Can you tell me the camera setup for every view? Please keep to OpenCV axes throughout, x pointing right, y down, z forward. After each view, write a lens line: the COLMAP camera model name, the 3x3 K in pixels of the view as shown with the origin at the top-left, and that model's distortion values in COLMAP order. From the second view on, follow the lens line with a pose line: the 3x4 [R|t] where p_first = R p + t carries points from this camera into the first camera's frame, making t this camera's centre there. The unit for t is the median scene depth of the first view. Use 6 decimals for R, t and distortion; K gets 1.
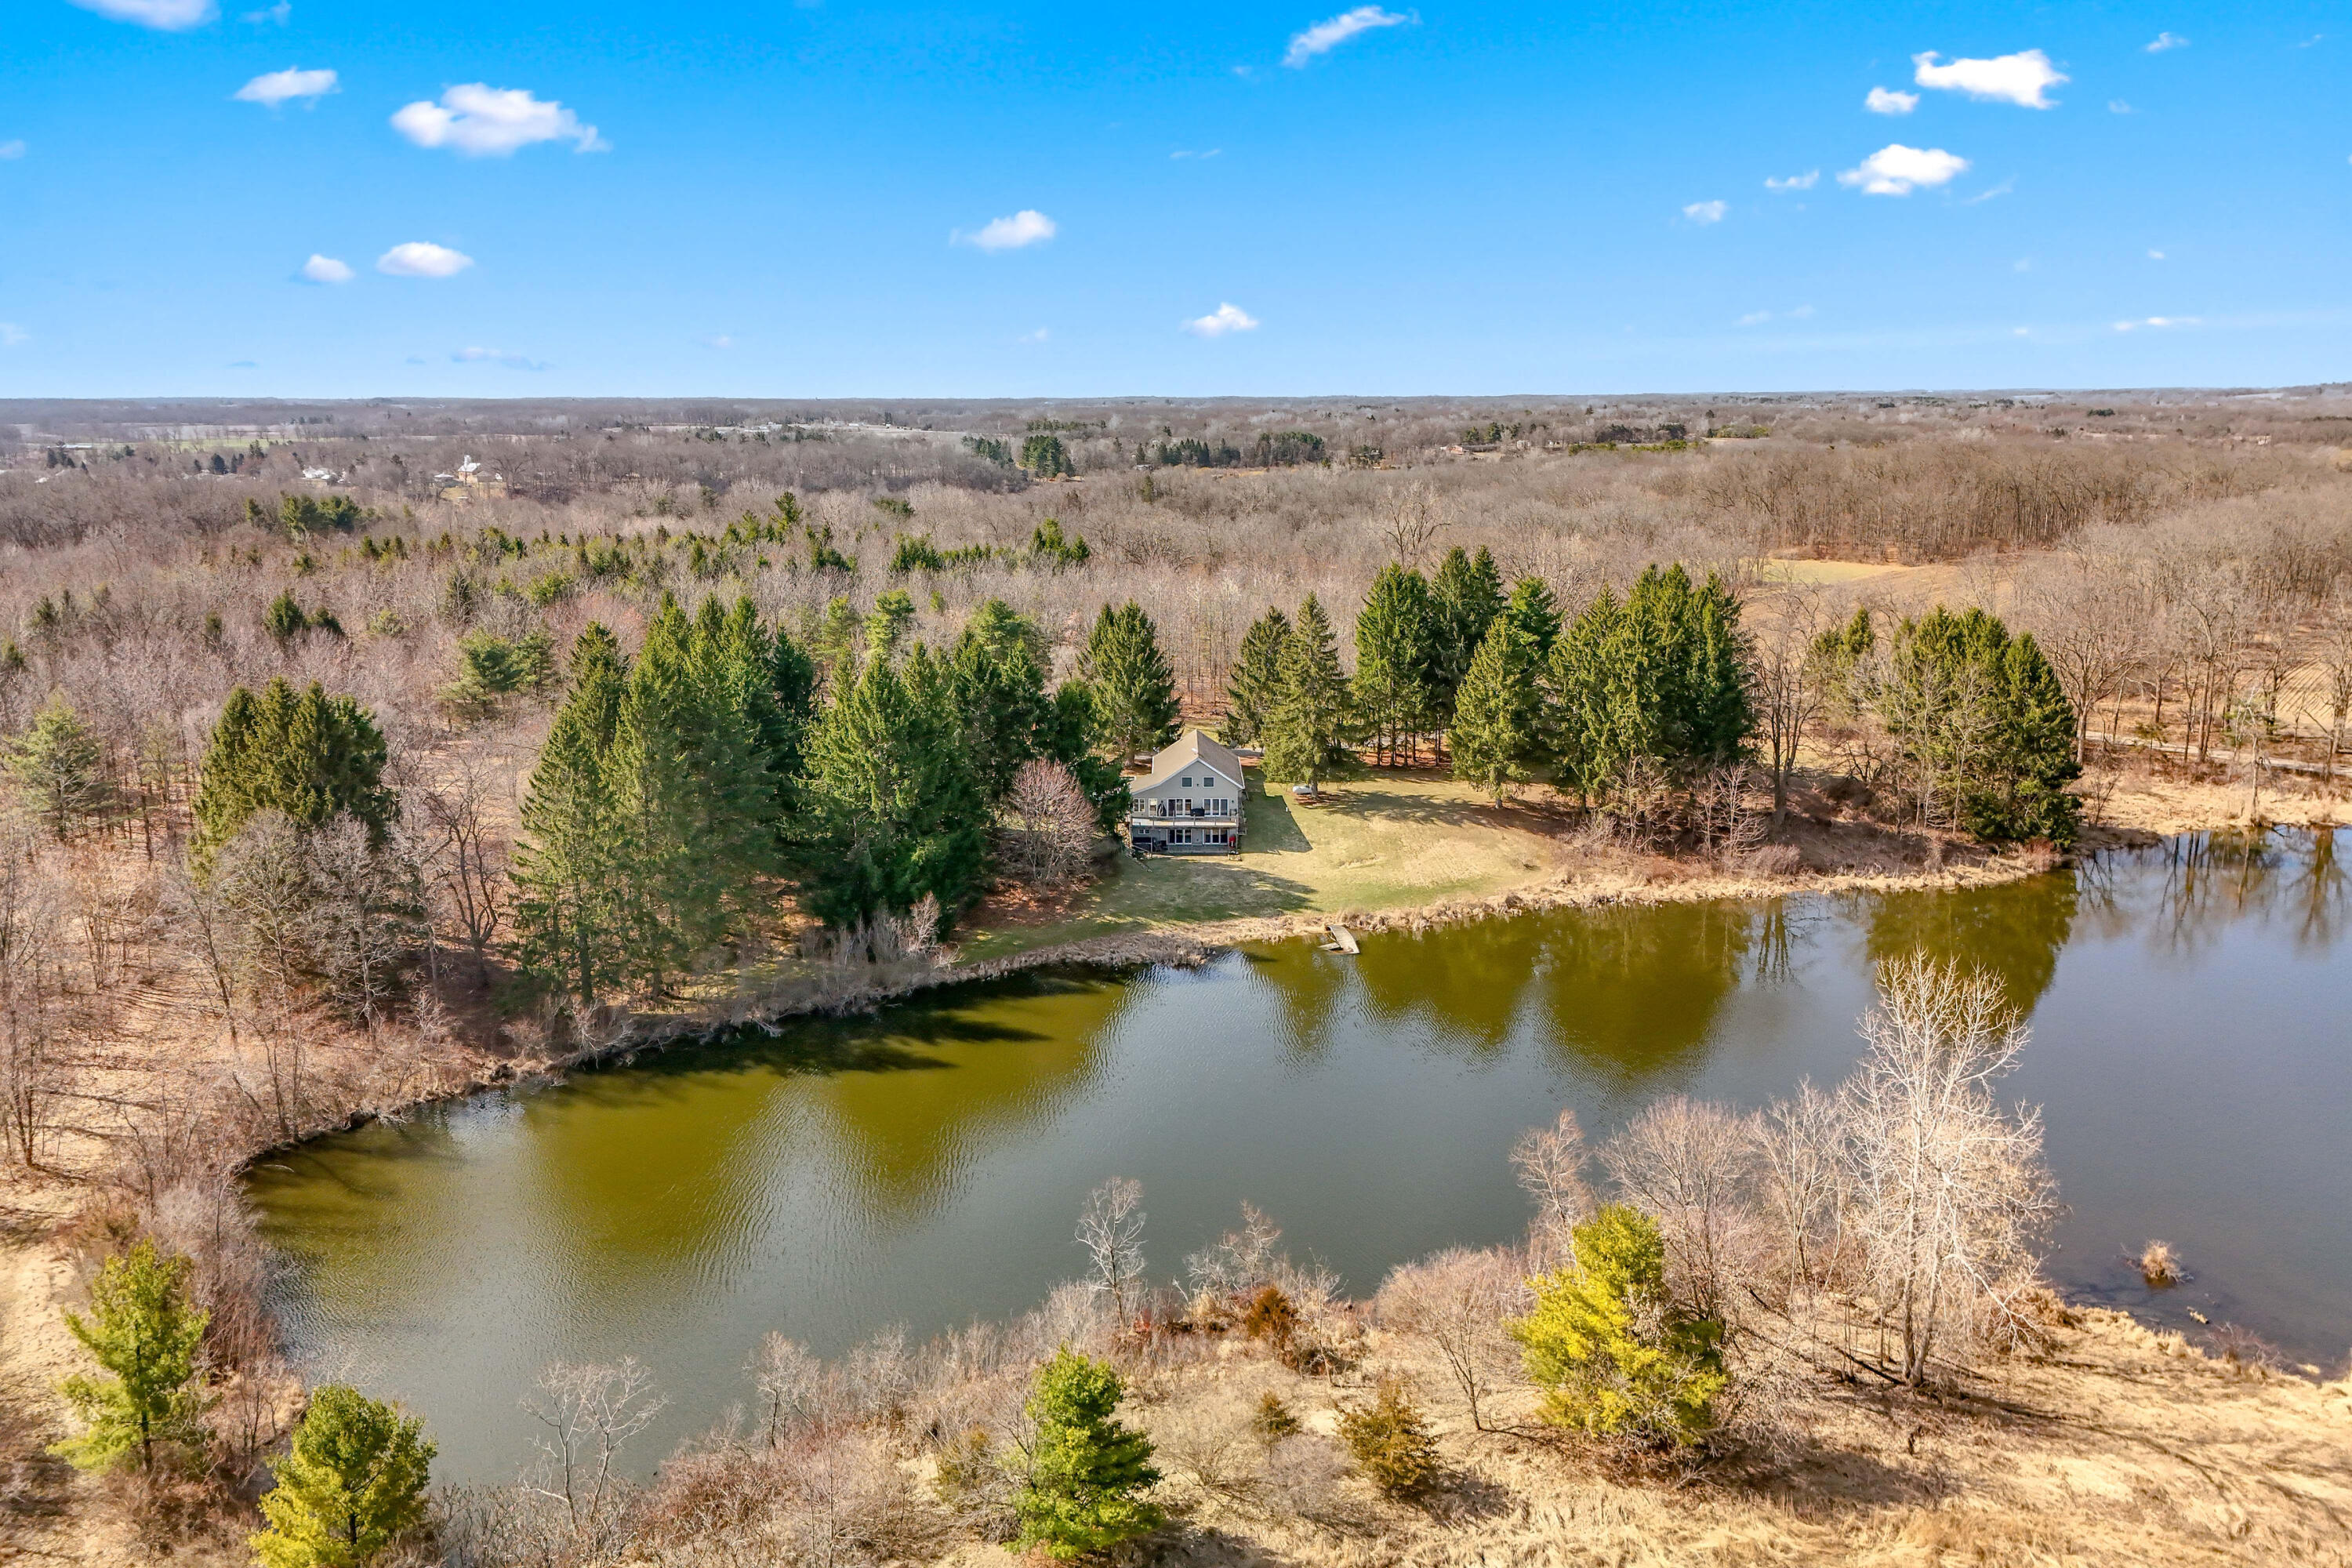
lens RADIAL K [[1706.6, 0, 1175.7], [0, 1706.6, 709.2], [0, 0, 1]] dist [0.066849, -0.040147]
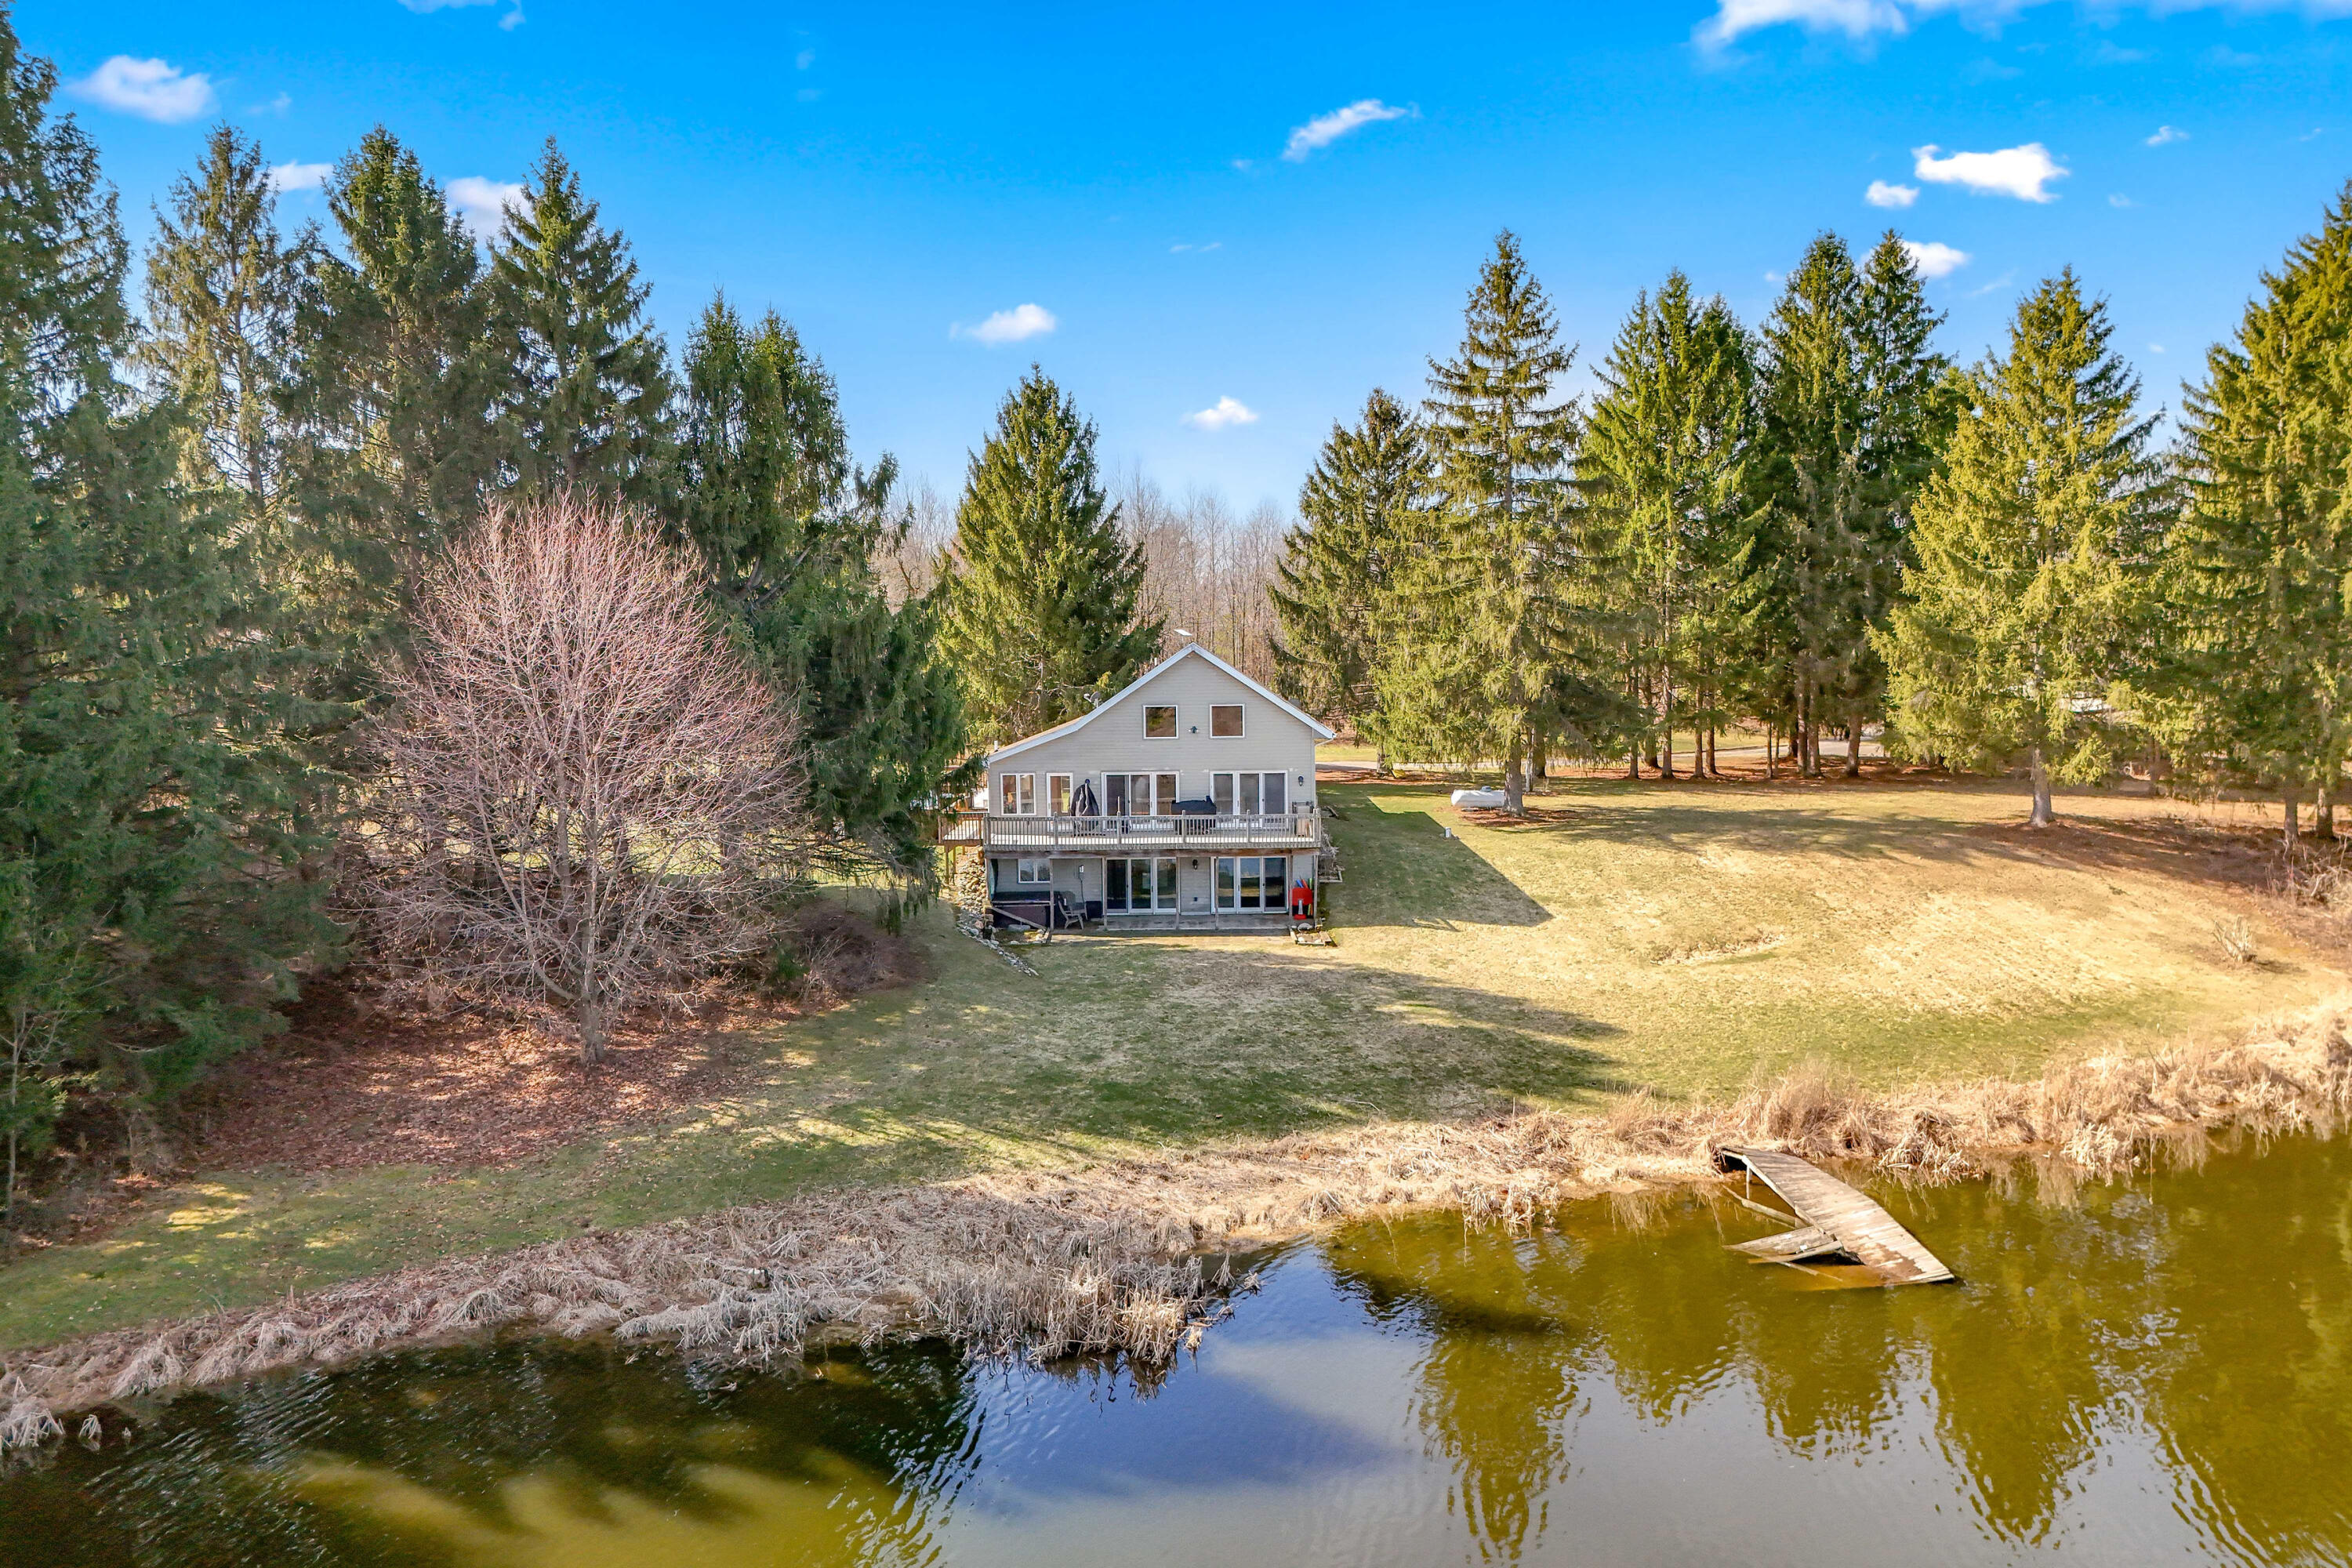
lens RADIAL K [[1675.1, 0, 1176.9], [0, 1675.1, 835.1], [0, 0, 1]] dist [0.059590, -0.002223]
pose [[0.999771, -0.011880, -0.017808, 0.015253], [0.010498, 0.997072, -0.075746, 0.089303], [0.018655, 0.075542, 0.996968, 0.681241]]
